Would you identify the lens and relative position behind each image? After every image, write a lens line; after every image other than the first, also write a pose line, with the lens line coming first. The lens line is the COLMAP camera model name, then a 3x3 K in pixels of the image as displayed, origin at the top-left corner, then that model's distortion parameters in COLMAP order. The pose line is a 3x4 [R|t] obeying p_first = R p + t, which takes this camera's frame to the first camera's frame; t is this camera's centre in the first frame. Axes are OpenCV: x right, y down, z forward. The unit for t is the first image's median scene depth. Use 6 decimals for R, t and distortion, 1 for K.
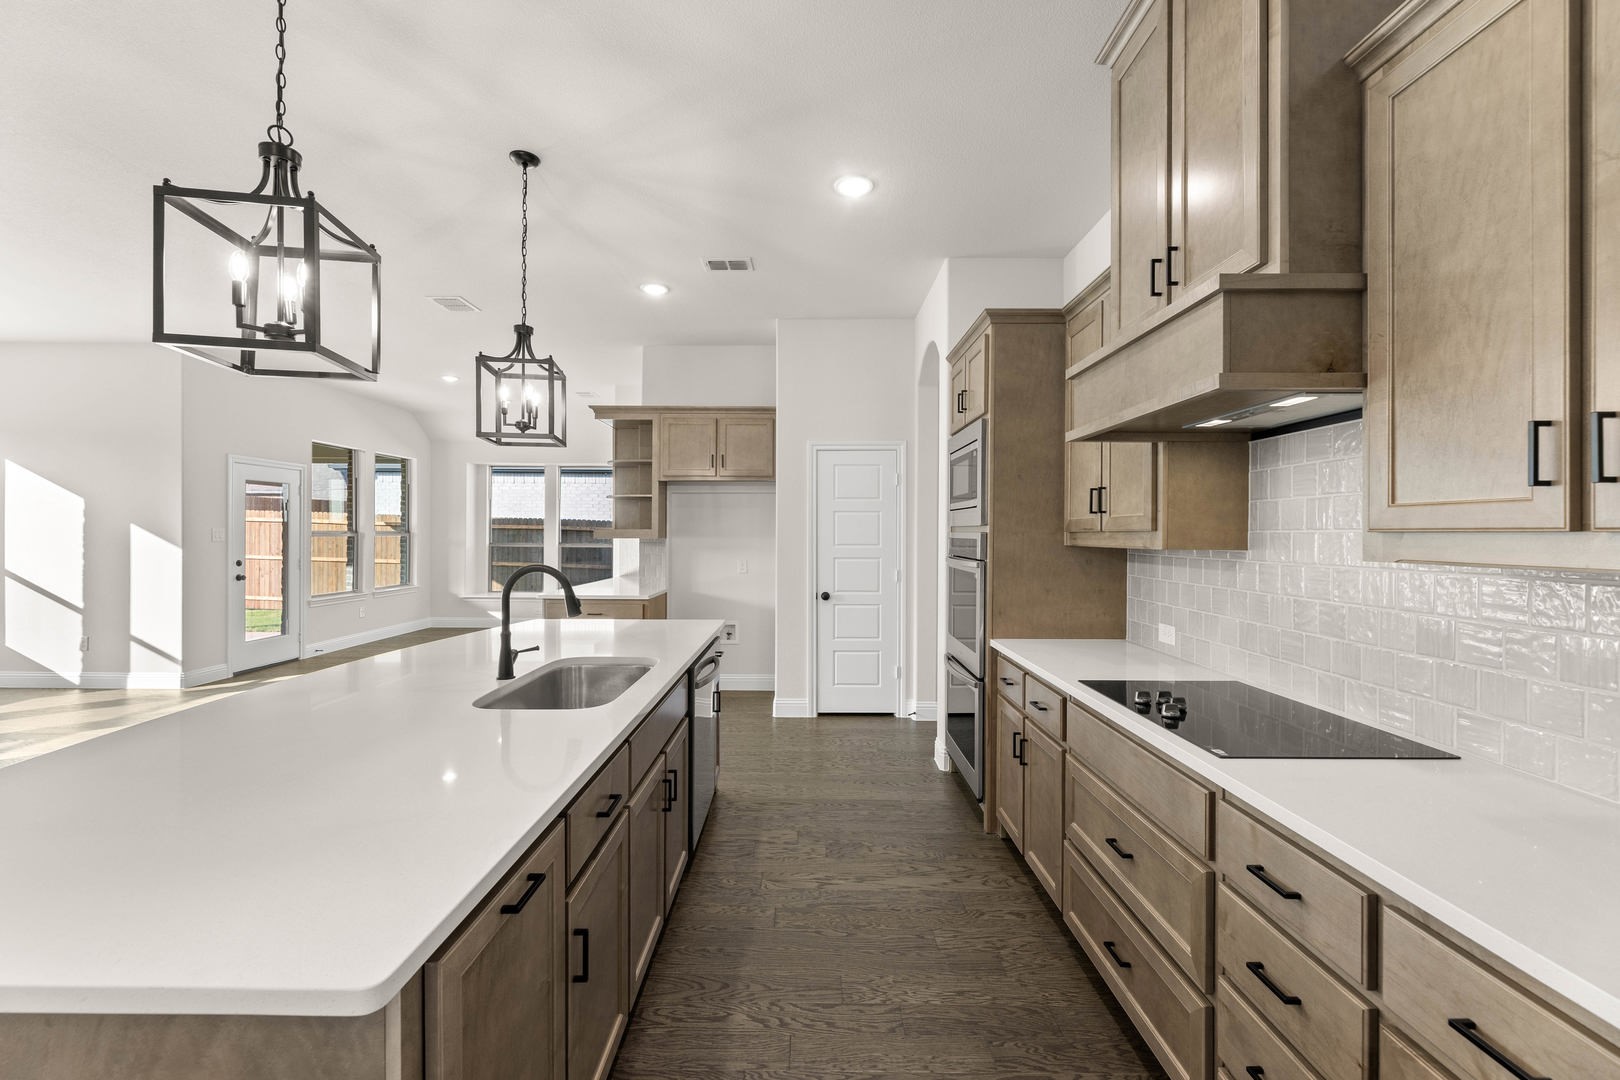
lens RADIAL K [[652.0, 0, 806.4], [0, 652.0, 534.8], [0, 0, 1]] dist [-0.000245, -0.000041]
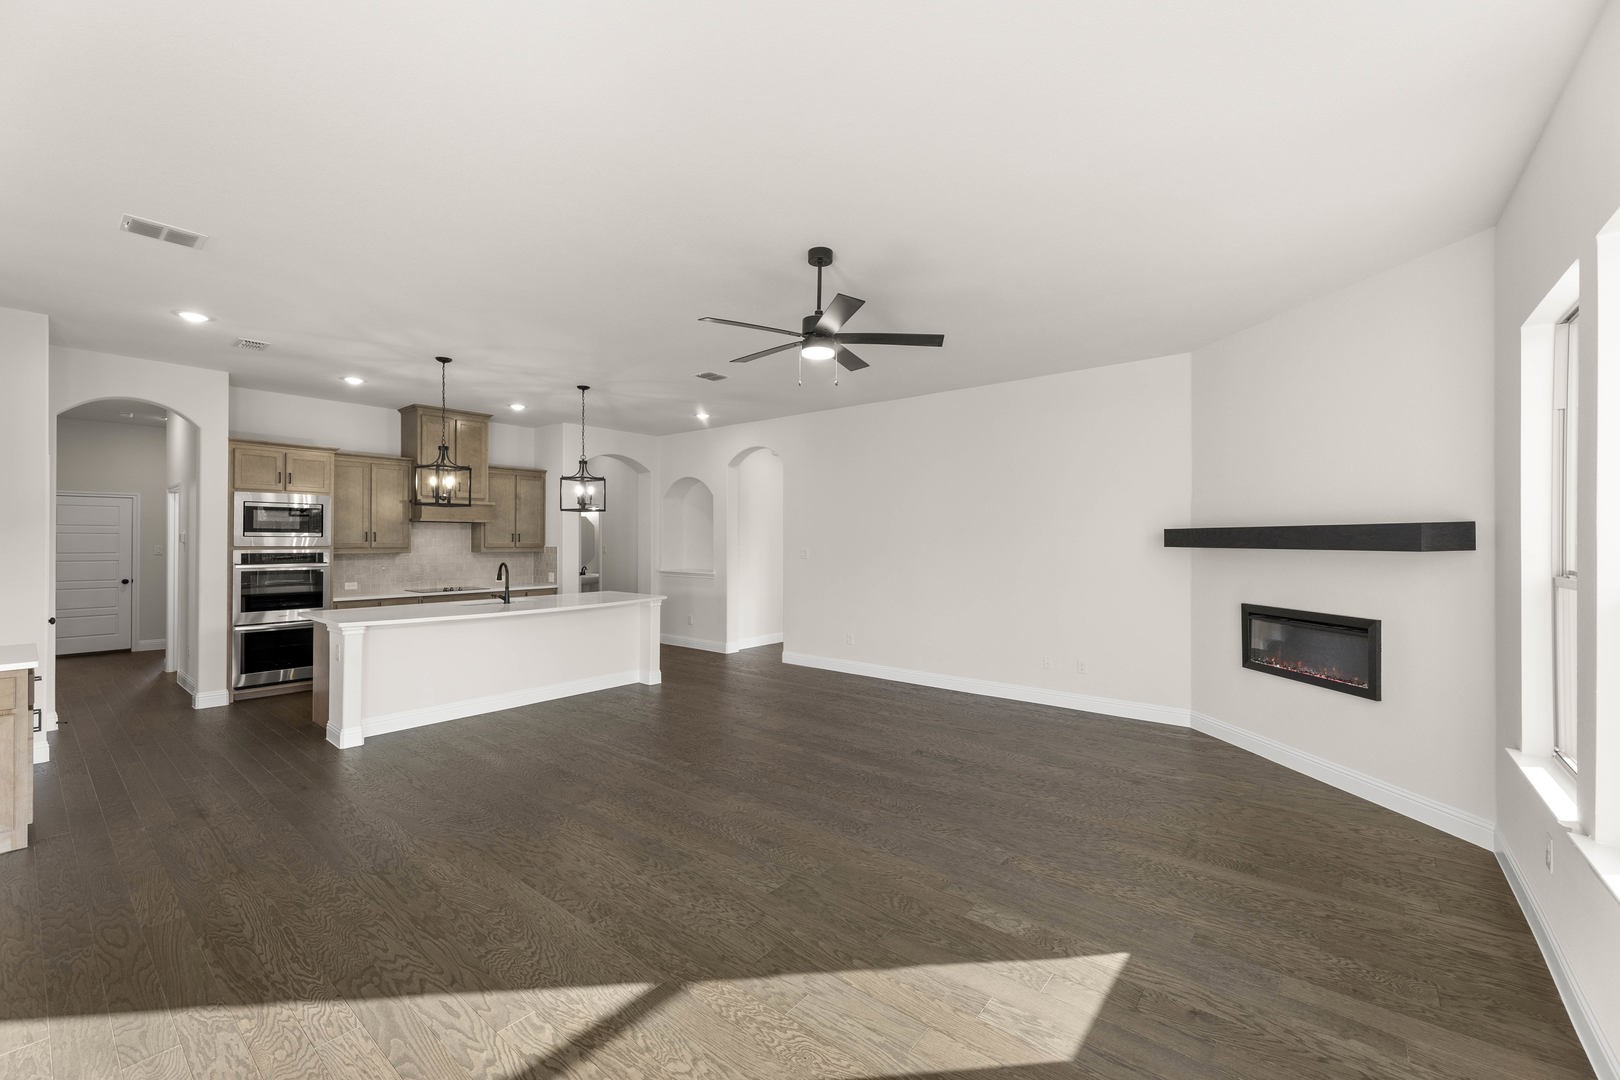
lens RADIAL K [[652.0, 0, 806.4], [0, 652.0, 534.8], [0, 0, 1]] dist [-0.000245, -0.000041]
pose [[-0.781178, -0.003126, 0.624300, -2.356085], [-0.005262, 0.999985, -0.001576, -0.057316], [-0.624286, -0.004516, -0.781183, 1.745325]]
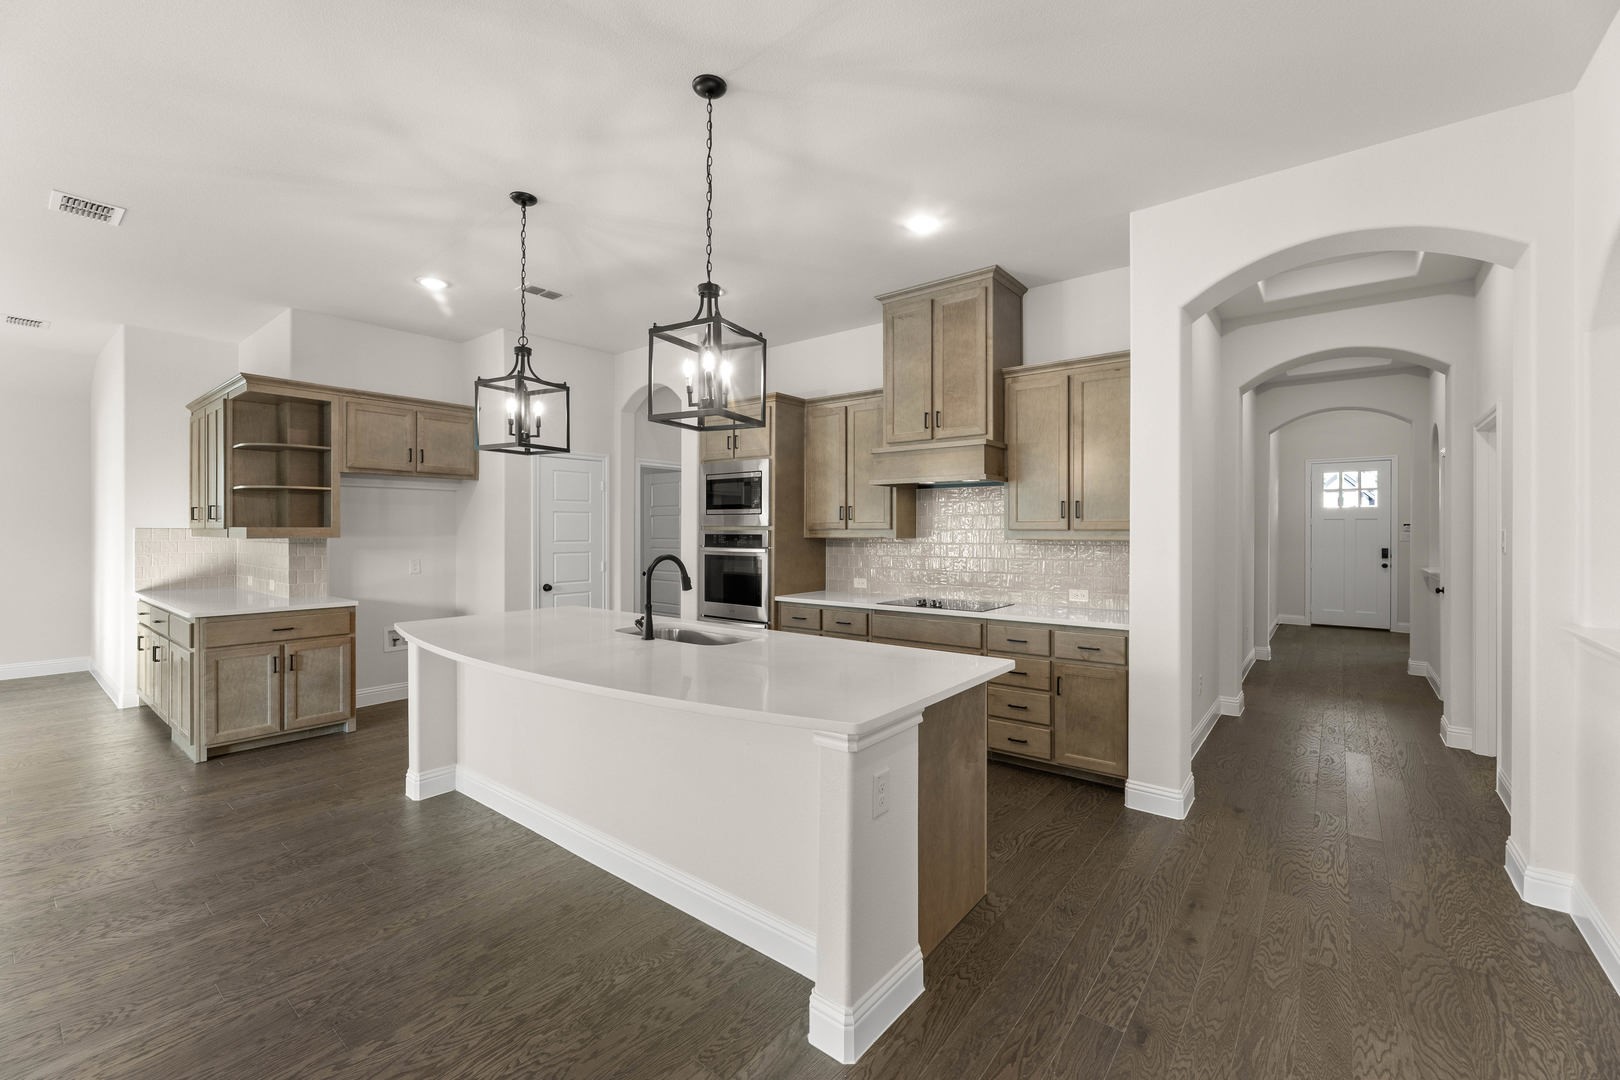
lens RADIAL K [[670.6, 0, 803.0], [0, 670.6, 531.7], [0, 0, 1]] dist [-0.000752, -0.000313]
pose [[0.618409, -0.007948, 0.785816, -0.995138], [0.005316, 0.999968, 0.005930, -0.009205], [-0.785838, 0.000510, 0.618432, -0.084112]]
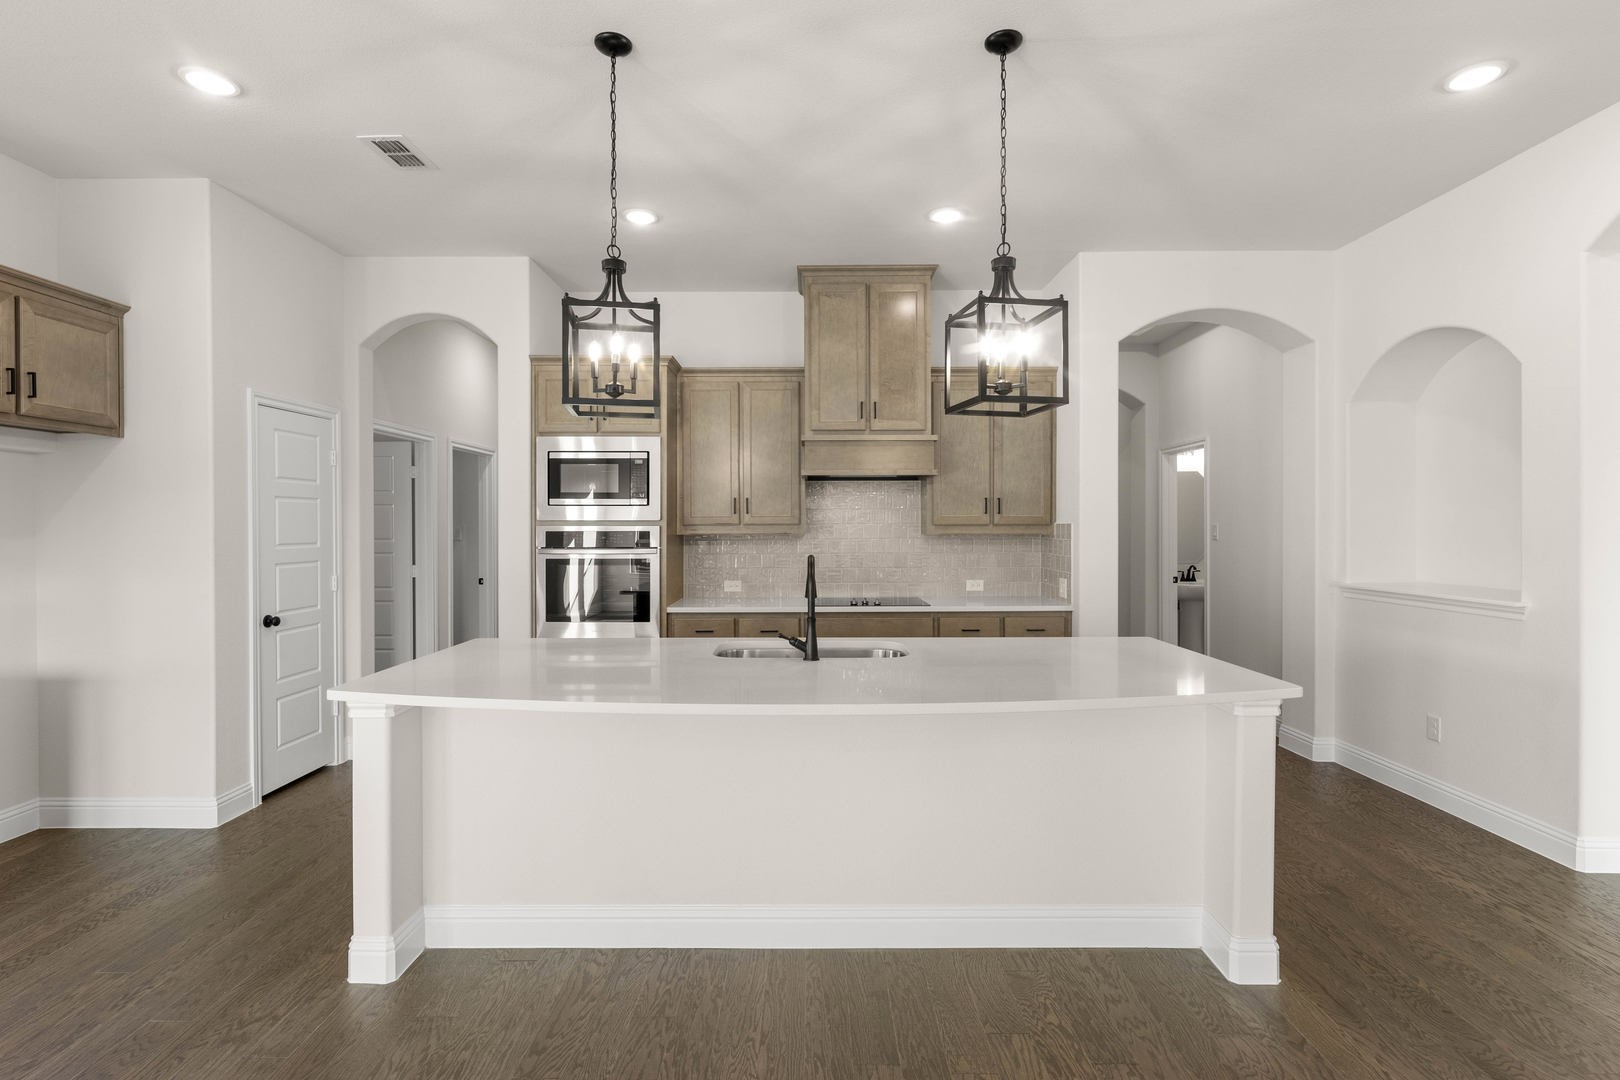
lens RADIAL K [[777.7, 0, 804.9], [0, 777.7, 531.6], [0, 0, 1]] dist [-0.001923, 0.000371]
pose [[-0.006030, -0.014793, 0.999872, -1.298148], [0.004999, 0.999878, 0.014823, -0.013448], [-0.999969, 0.005087, -0.005955, 0.743788]]
